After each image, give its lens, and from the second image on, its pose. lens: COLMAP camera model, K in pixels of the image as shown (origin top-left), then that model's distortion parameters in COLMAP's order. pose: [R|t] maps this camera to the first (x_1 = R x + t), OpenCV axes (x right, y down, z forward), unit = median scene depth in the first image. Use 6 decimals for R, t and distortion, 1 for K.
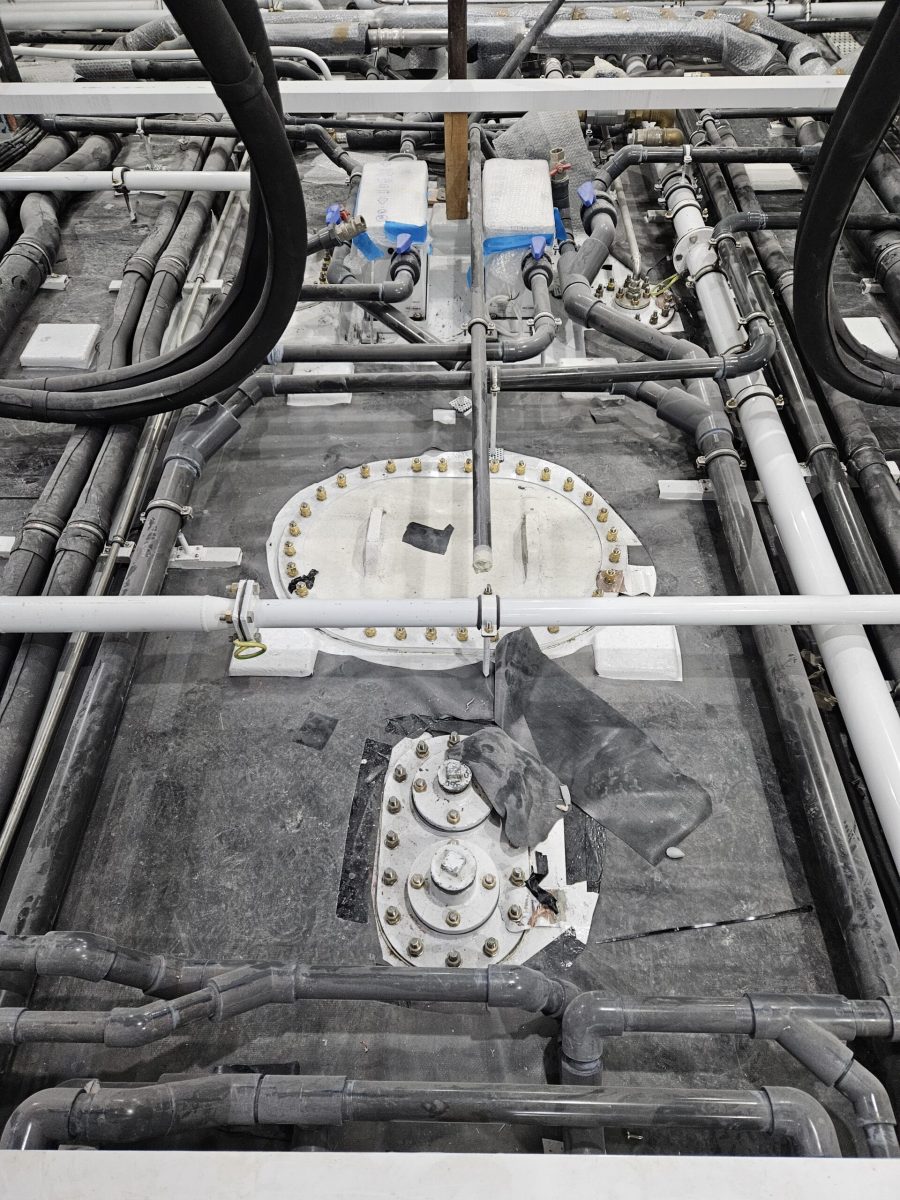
lens RADIAL K [[802.1, 0, 448.2], [0, 802.1, 606.1], [0, 0, 1]] dist [0.083878, -0.066012]
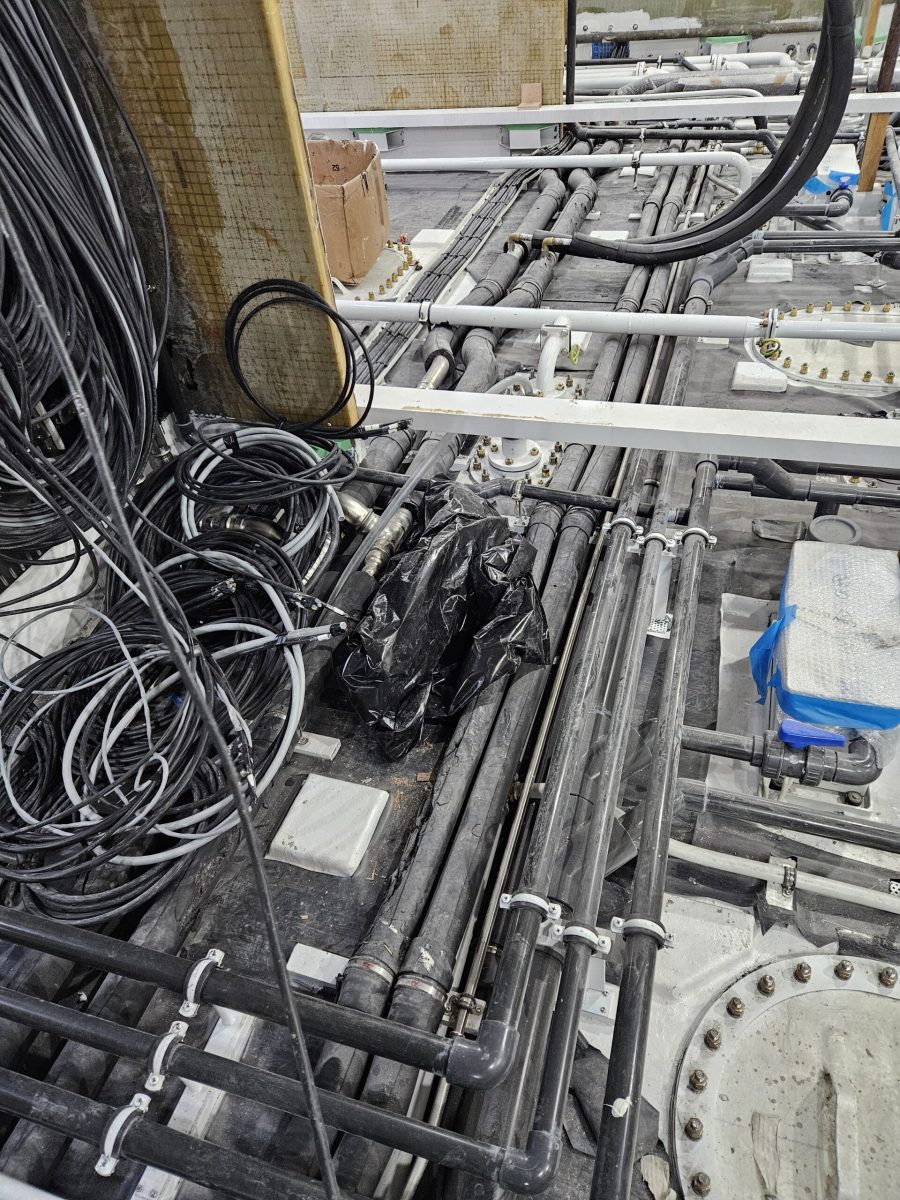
lens RADIAL K [[809.9, 0, 451.3], [0, 809.9, 607.8], [0, 0, 1]] dist [0.084269, -0.071591]
pose [[0.953839, 0.140431, -0.265461, -0.230670], [-0.171889, 0.980116, -0.099133, 0.587520], [0.246261, 0.140187, 0.959012, -0.511359]]
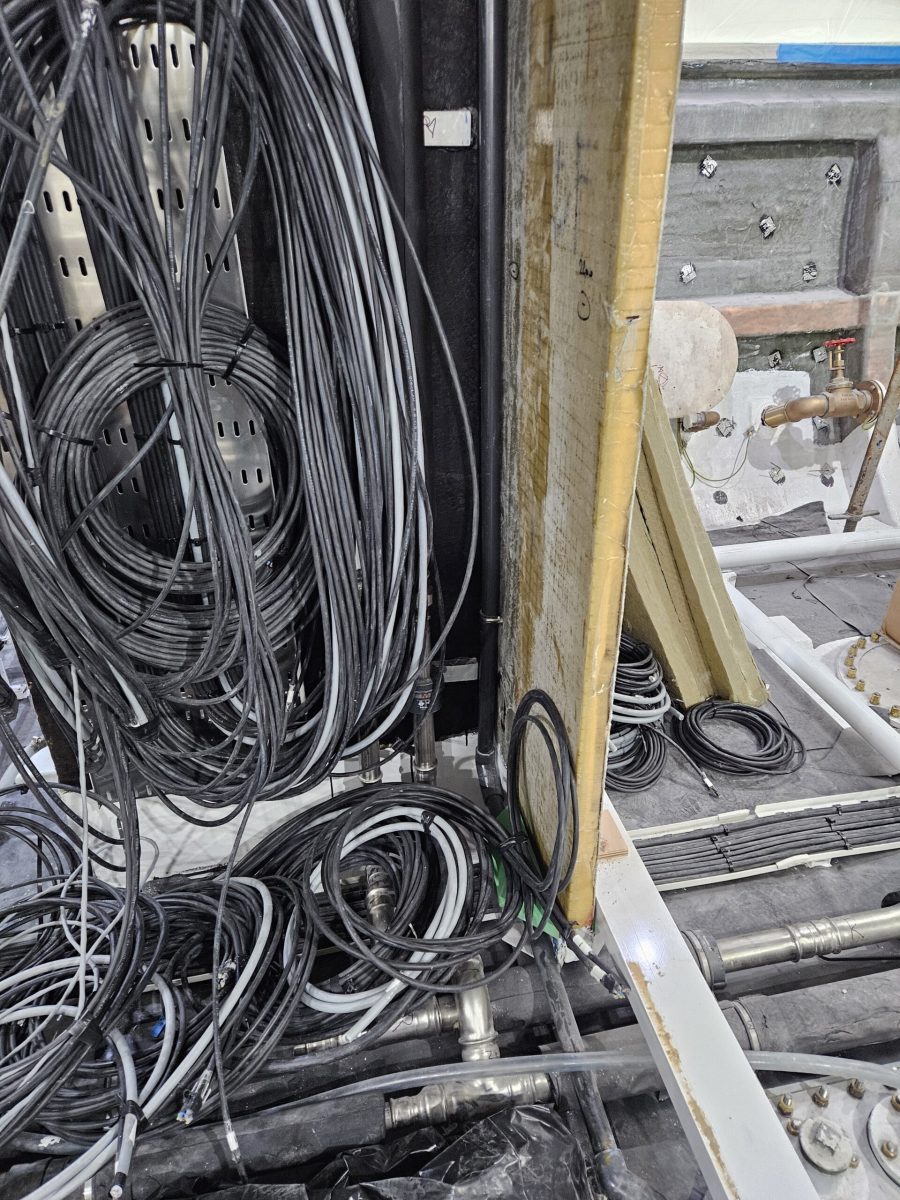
lens RADIAL K [[802.6, 0, 461.9], [0, 802.6, 605.9], [0, 0, 1]] dist [0.081675, -0.063384]
pose [[0.213525, 0.488291, -0.846155, -0.221632], [-0.746586, 0.640185, 0.181033, 0.098047], [0.630092, 0.593073, 0.501247, -0.175908]]
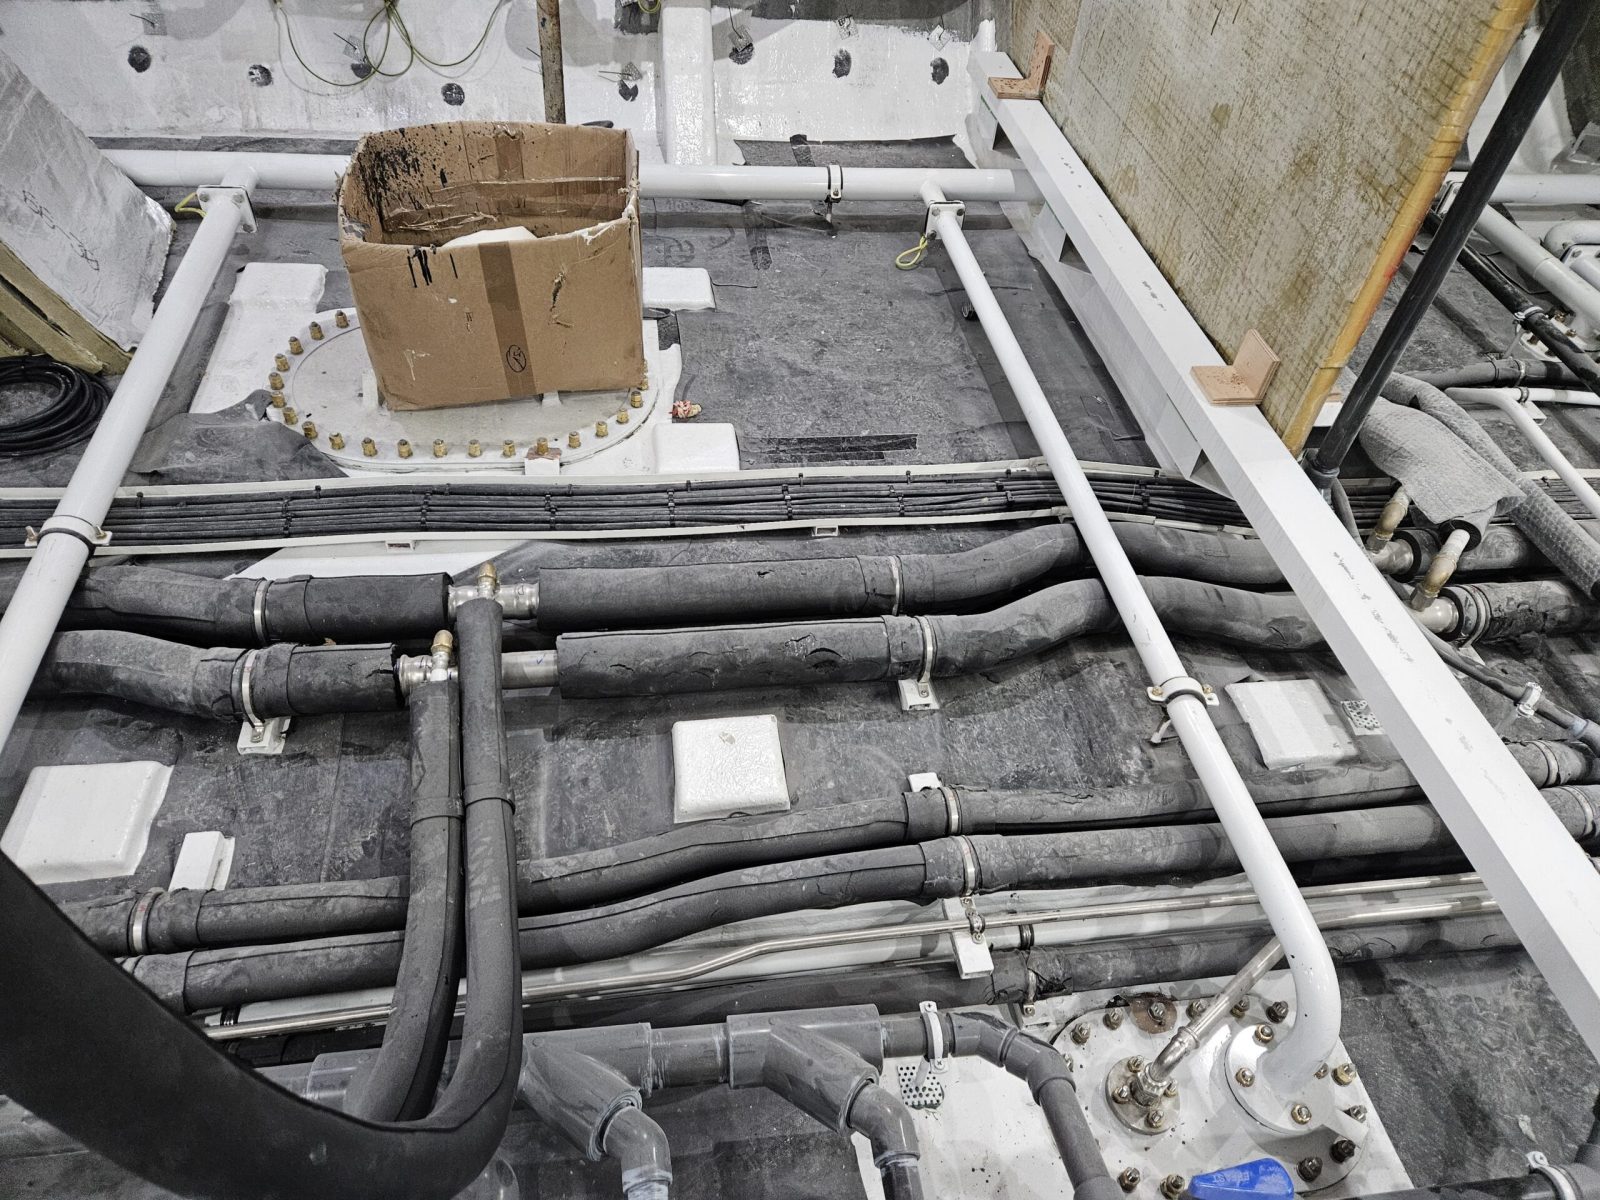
lens RADIAL K [[1069.5, 0, 805.2], [0, 1069.5, 591.0], [0, 0, 1]] dist [0.083878, -0.066012]
pose [[0.154125, 0.718191, -0.678563, -0.027697], [-0.812995, 0.482466, 0.325984, -0.661360], [0.561502, 0.501426, 0.658245, 0.448913]]
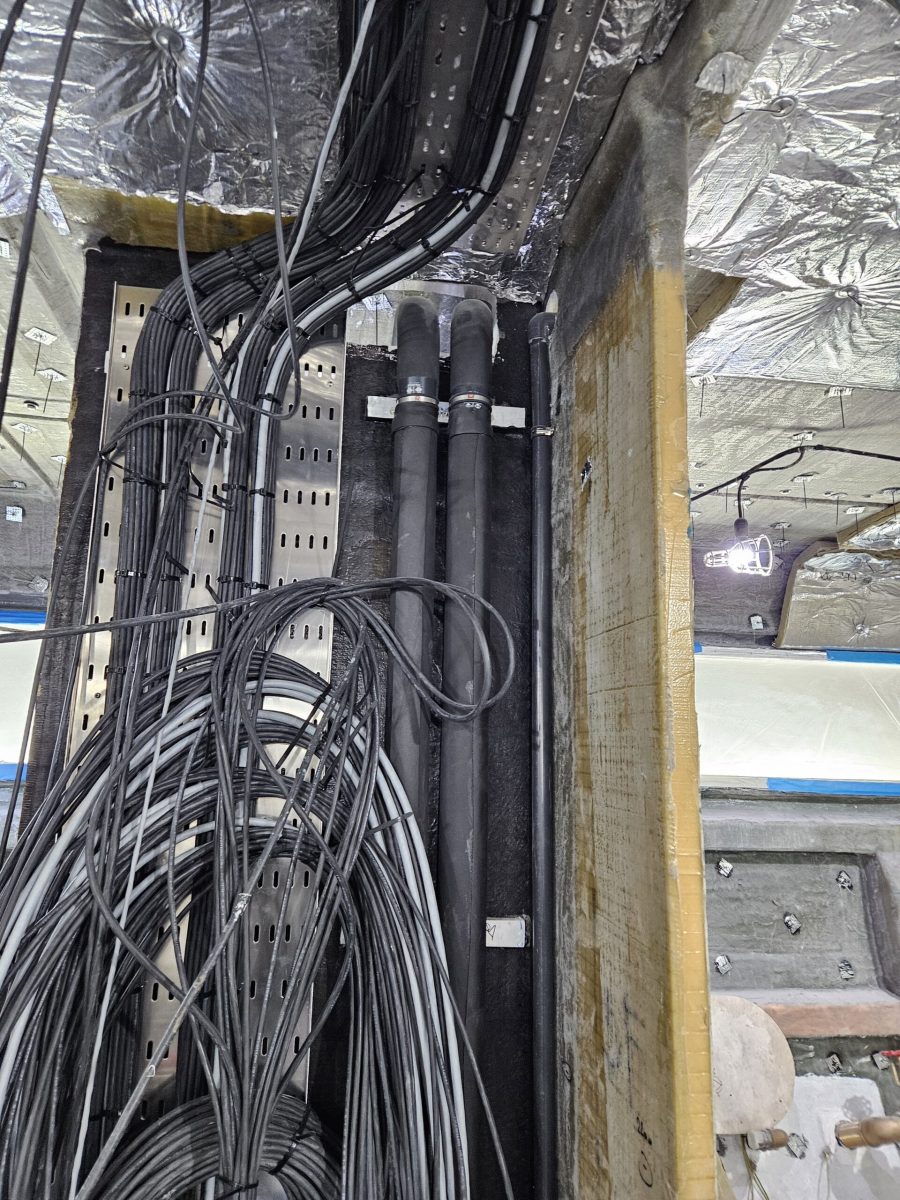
lens RADIAL K [[802.1, 0, 448.2], [0, 802.1, 606.1], [0, 0, 1]] dist [0.083878, -0.066012]
pose [[0.161083, -0.176096, -0.971104, -0.183217], [-0.777645, 0.583231, -0.234754, 0.034314], [0.607717, 0.792989, -0.042992, -0.301924]]
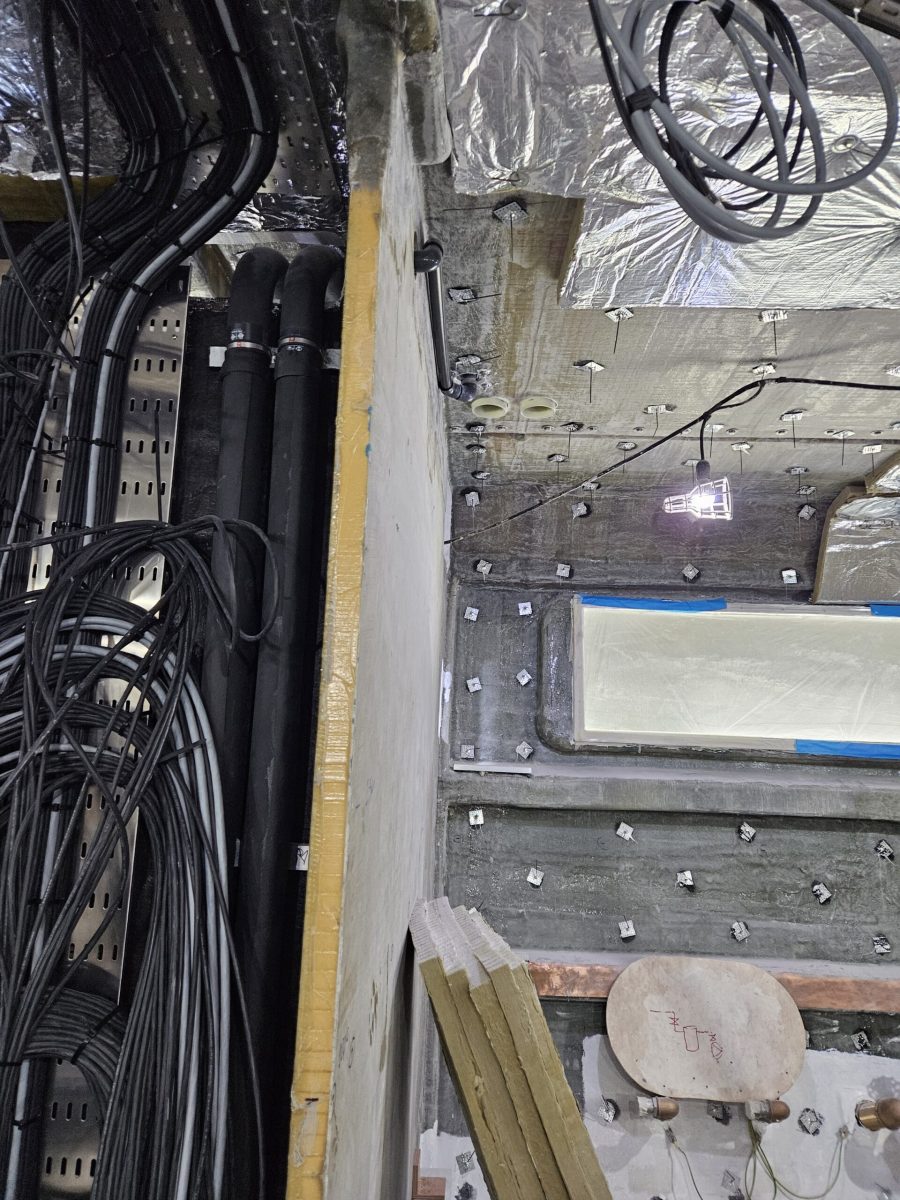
lens RADIAL K [[799.1, 0, 461.3], [0, 799.1, 600.2], [0, 0, 1]] dist [0.081504, -0.063984]
pose [[-0.008267, -0.157754, -0.987444, -0.160659], [-0.793458, 0.602003, -0.089533, -0.163730], [0.608569, 0.782755, -0.130148, -0.103554]]
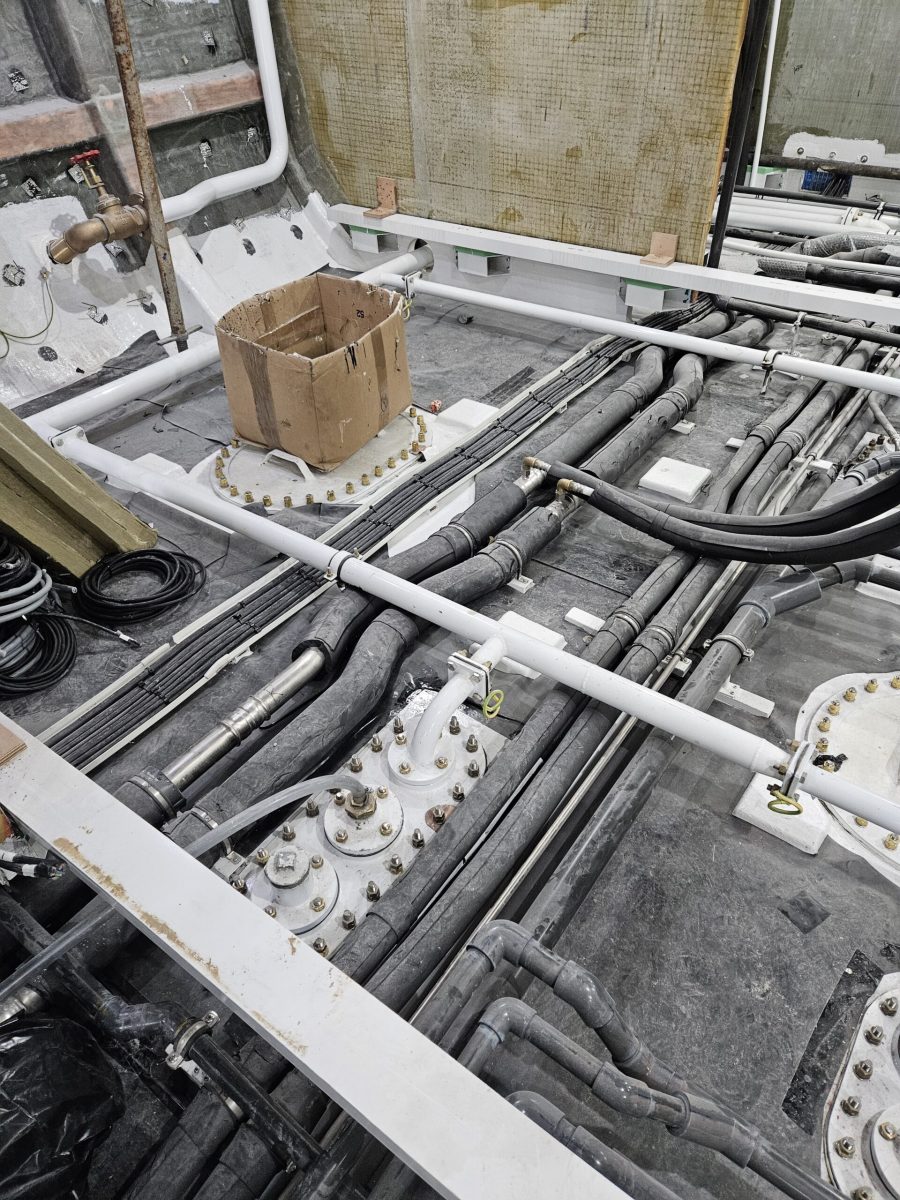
lens RADIAL K [[799.1, 0, 461.3], [0, 799.1, 600.2], [0, 0, 1]] dist [0.081504, -0.063984]
pose [[0.816526, 0.359912, -0.451386, -0.138537], [-0.431167, 0.900123, -0.062241, 0.039756], [0.383901, 0.245444, 0.890156, -0.094329]]
